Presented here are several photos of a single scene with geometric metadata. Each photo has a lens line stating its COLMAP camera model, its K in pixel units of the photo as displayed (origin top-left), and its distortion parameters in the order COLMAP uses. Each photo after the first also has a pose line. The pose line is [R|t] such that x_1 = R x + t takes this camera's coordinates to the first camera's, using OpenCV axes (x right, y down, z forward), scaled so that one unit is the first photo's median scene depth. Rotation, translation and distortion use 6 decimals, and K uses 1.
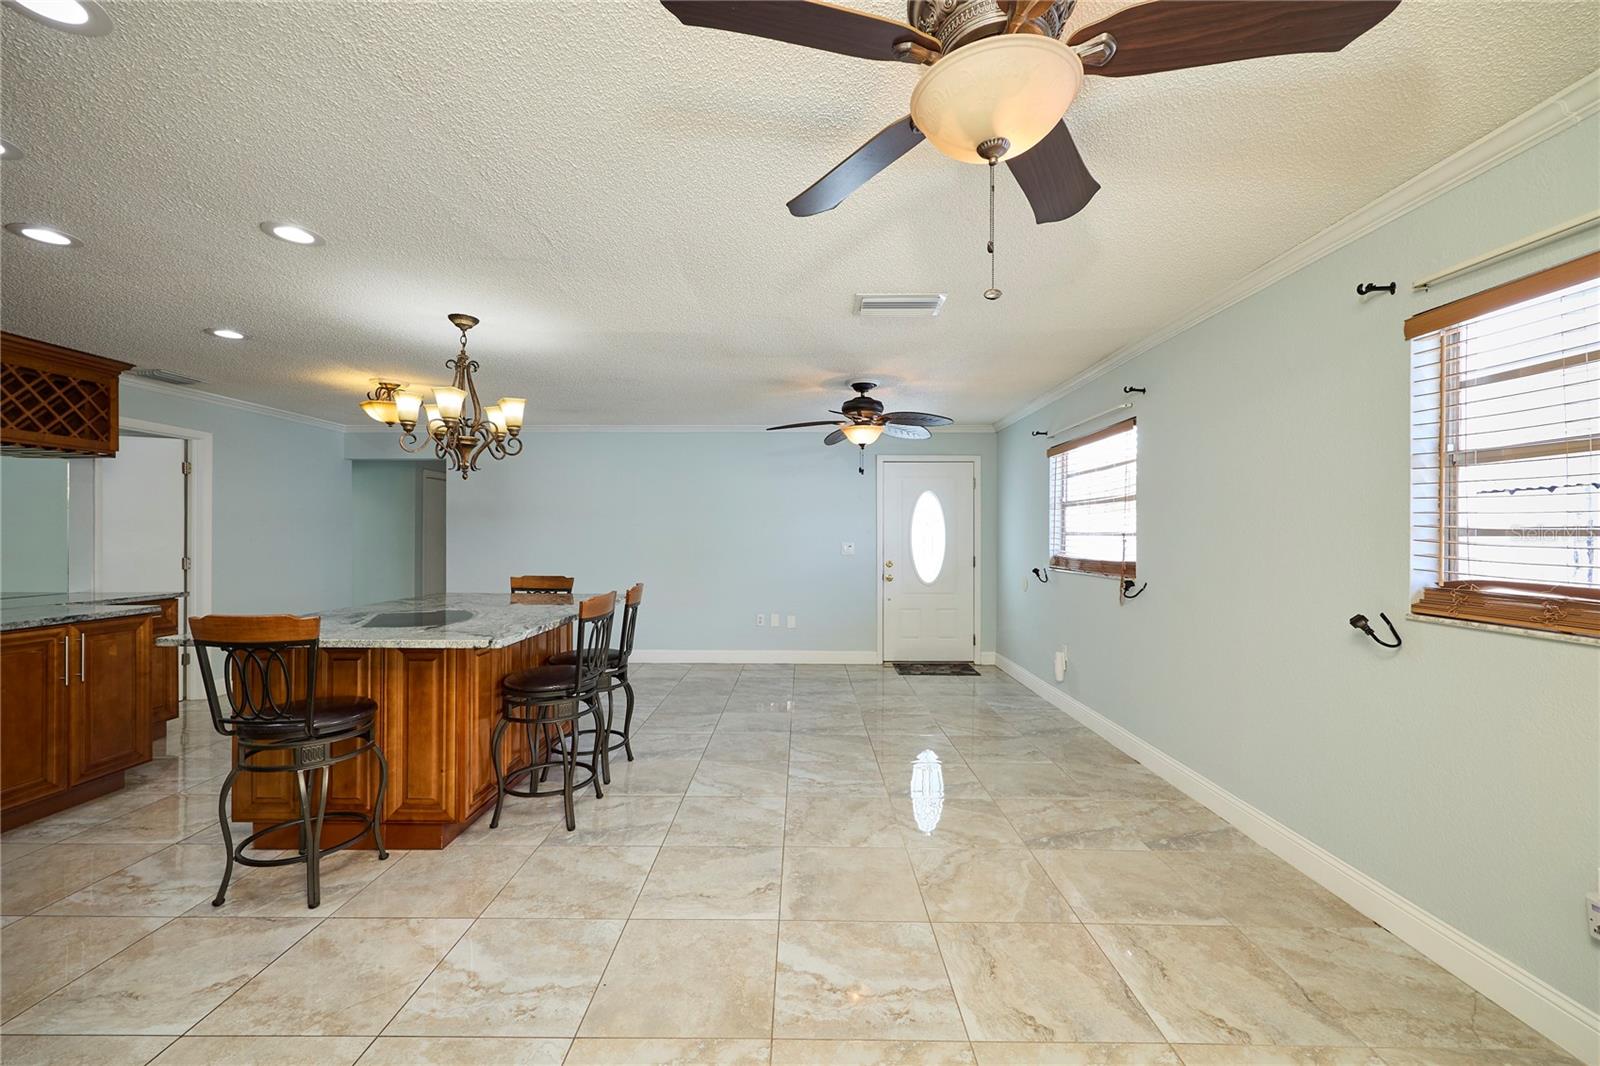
lens RADIAL K [[641.6, 0, 801.0], [0, 641.6, 534.0], [0, 0, 1]] dist [0.002310, 0.000491]
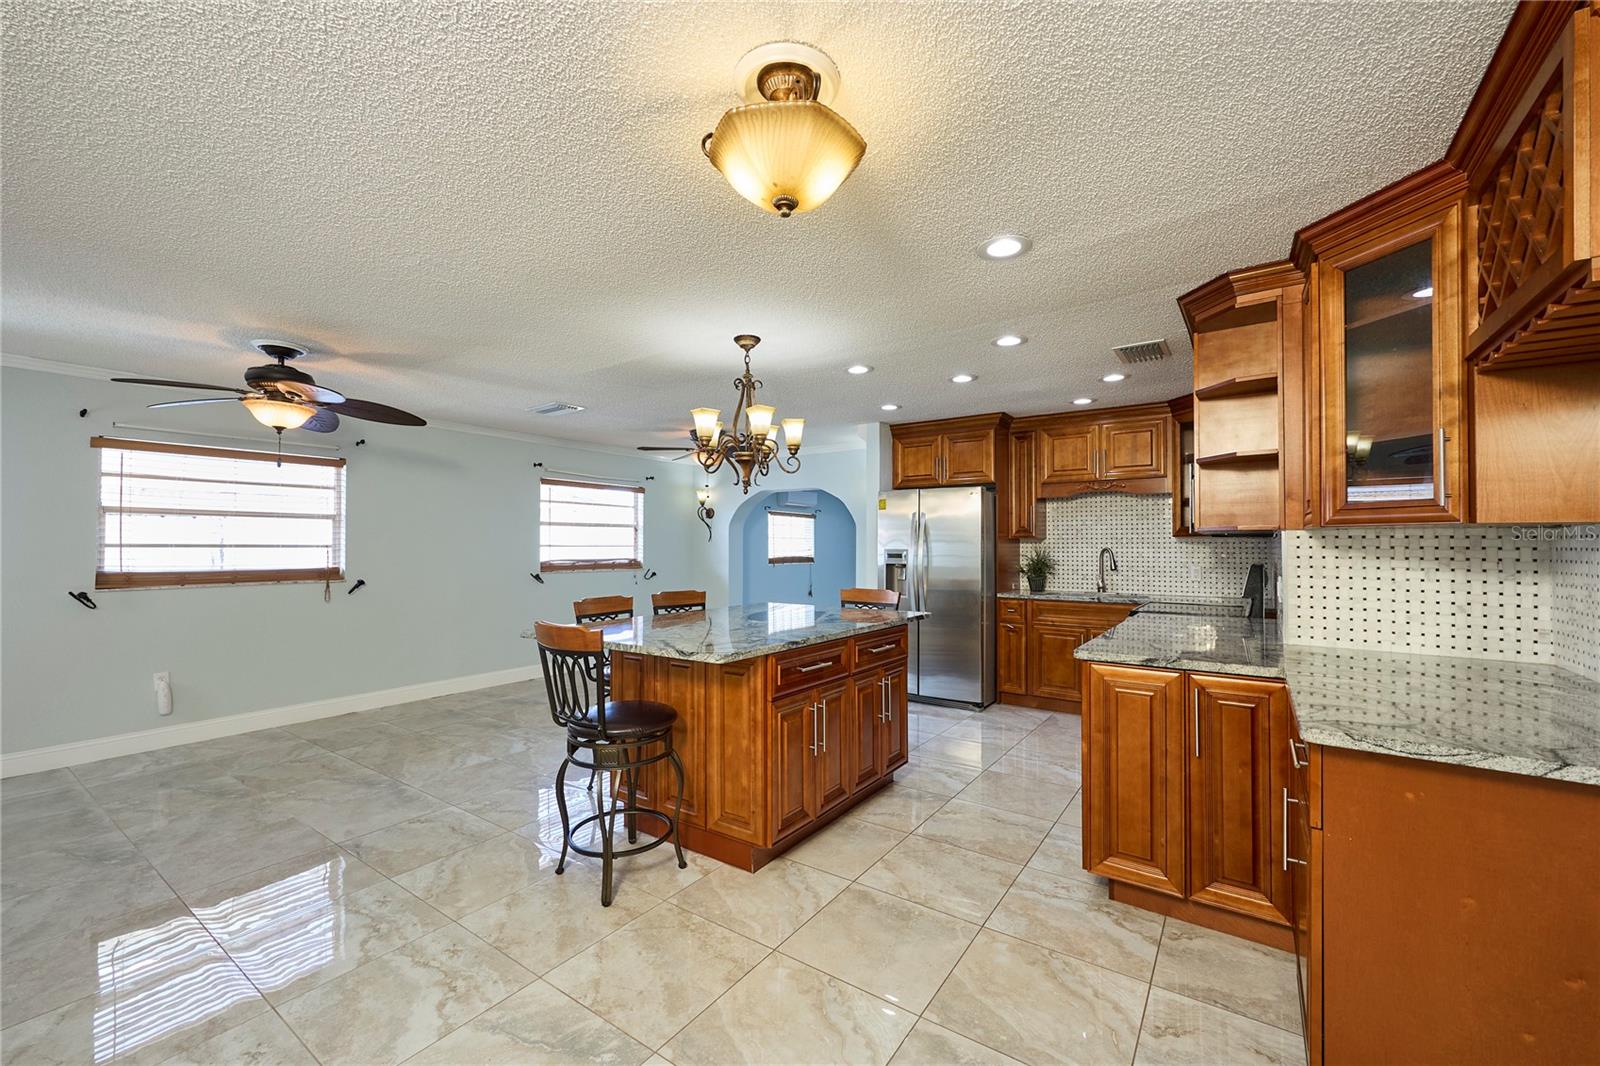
lens RADIAL K [[641.6, 0, 801.2], [0, 641.6, 527.7], [0, 0, 1]] dist [0.002310, 0.000491]
pose [[-0.822972, 0.014495, 0.567896, -1.289631], [-0.001905, 0.999598, -0.028275, -0.001776], [-0.568078, -0.024351, -0.822614, 1.963825]]
